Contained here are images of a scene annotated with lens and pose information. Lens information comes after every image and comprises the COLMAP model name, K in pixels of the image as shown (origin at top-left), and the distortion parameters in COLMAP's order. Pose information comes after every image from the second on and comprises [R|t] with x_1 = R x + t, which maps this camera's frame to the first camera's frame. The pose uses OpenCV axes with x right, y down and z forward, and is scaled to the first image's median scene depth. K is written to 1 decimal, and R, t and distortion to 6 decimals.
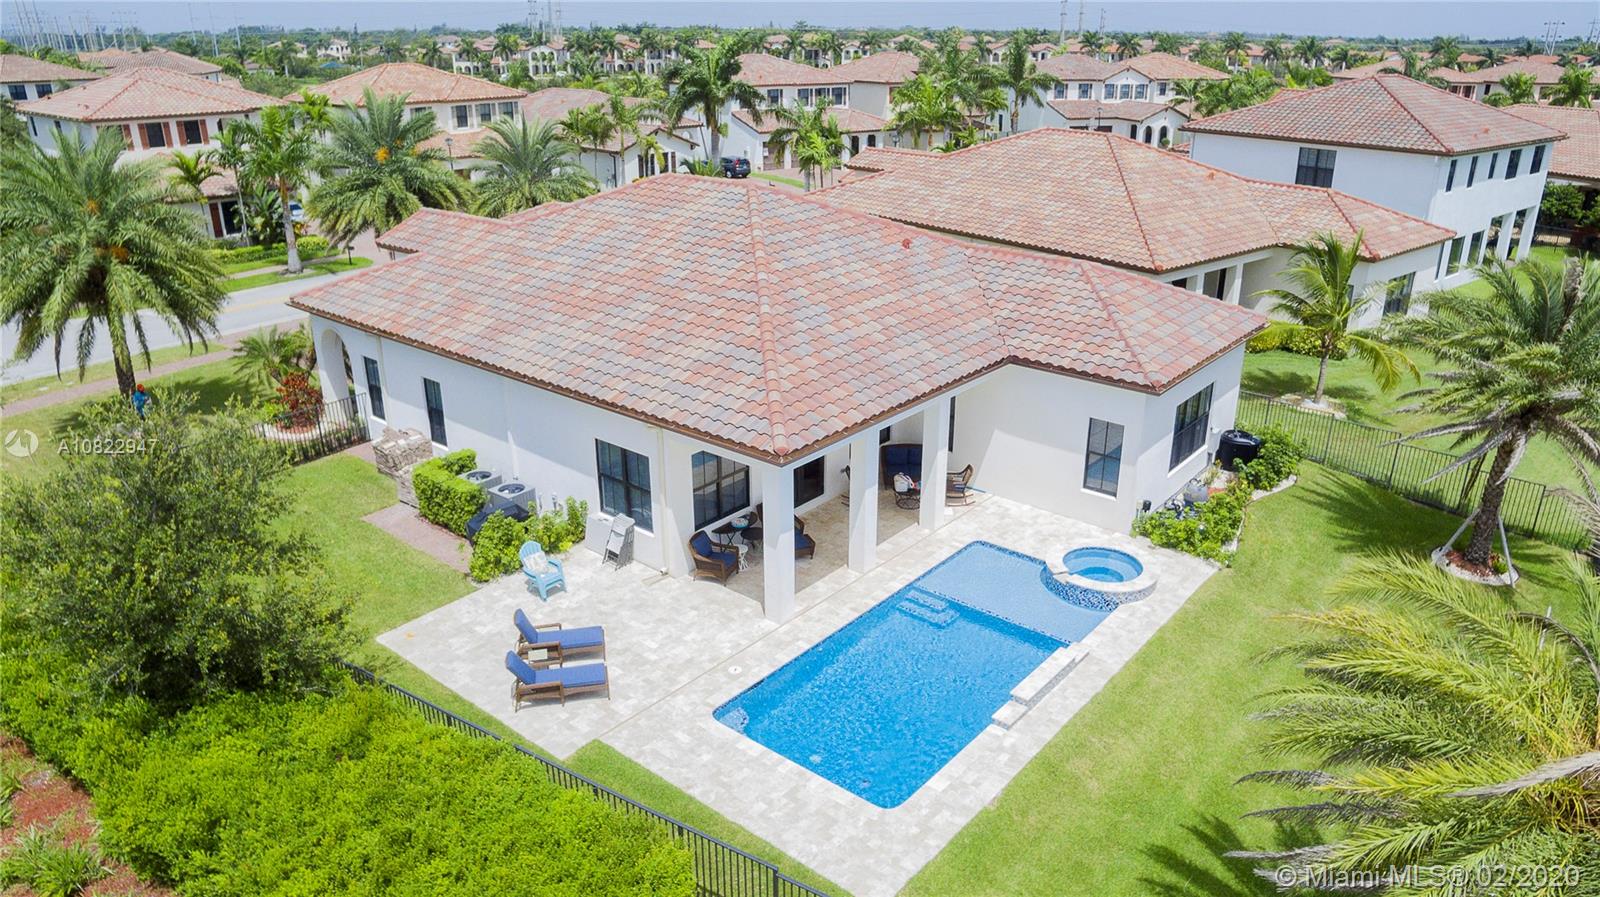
lens RADIAL K [[1077.1, 0, 822.1], [0, 1077.1, 446.2], [0, 0, 1]] dist [-0.115179, 0.082825]
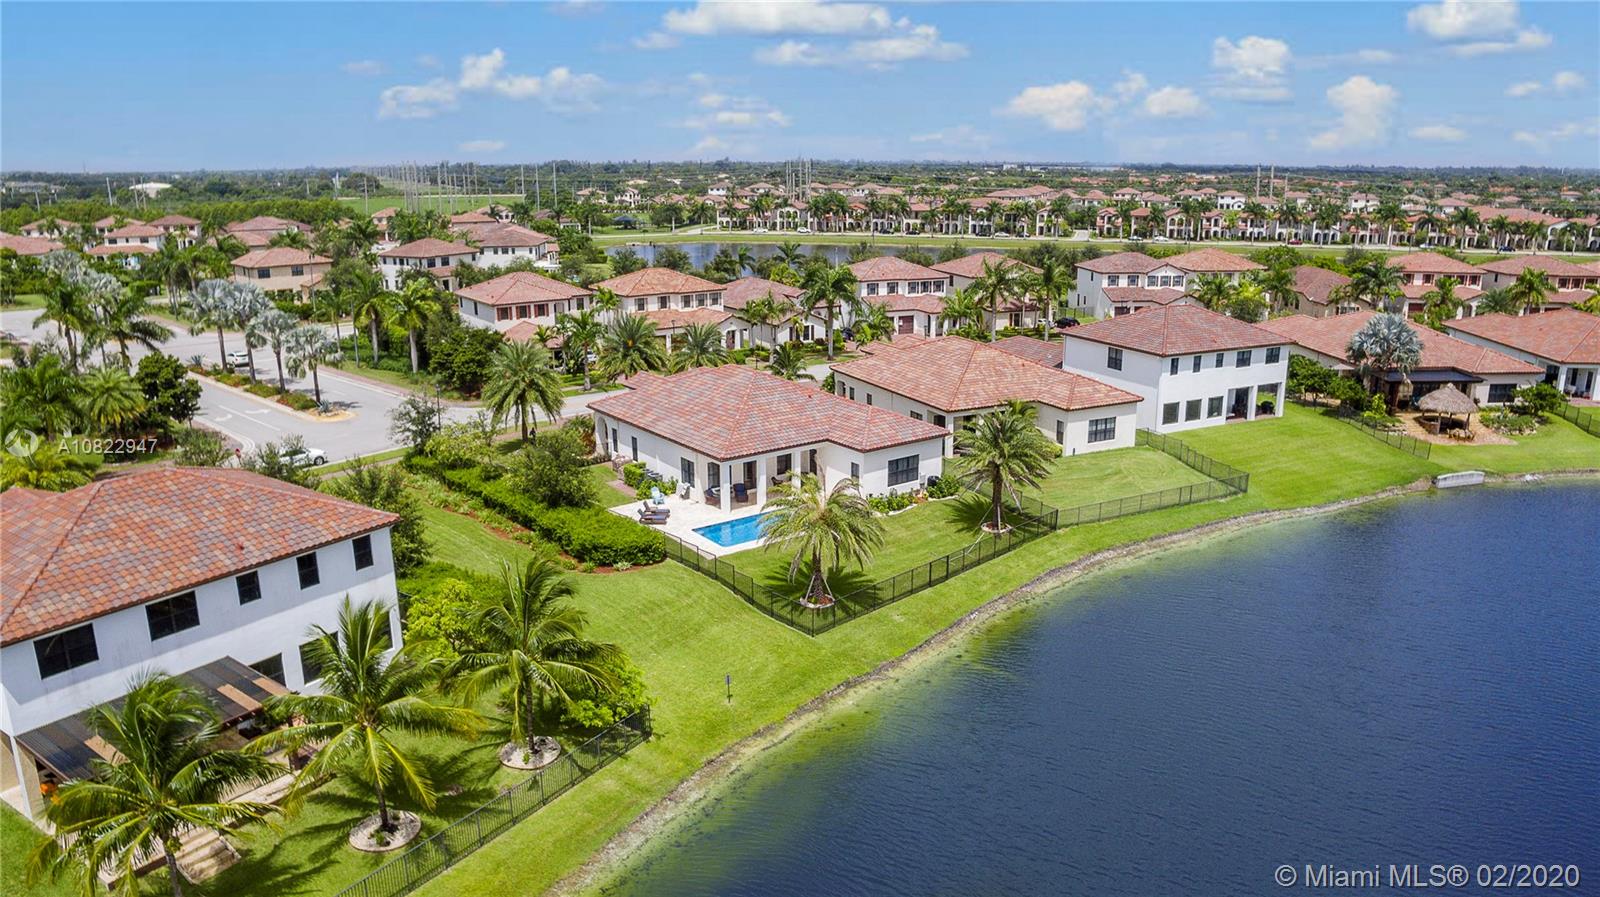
lens RADIAL K [[1077.1, 0, 822.1], [0, 1077.1, 446.2], [0, 0, 1]] dist [-0.115179, 0.082825]
pose [[0.971441, 0.056156, -0.230541, 0.742859], [-0.081939, 0.991214, -0.103827, 0.208738], [0.222685, 0.119753, 0.967507, -1.571033]]
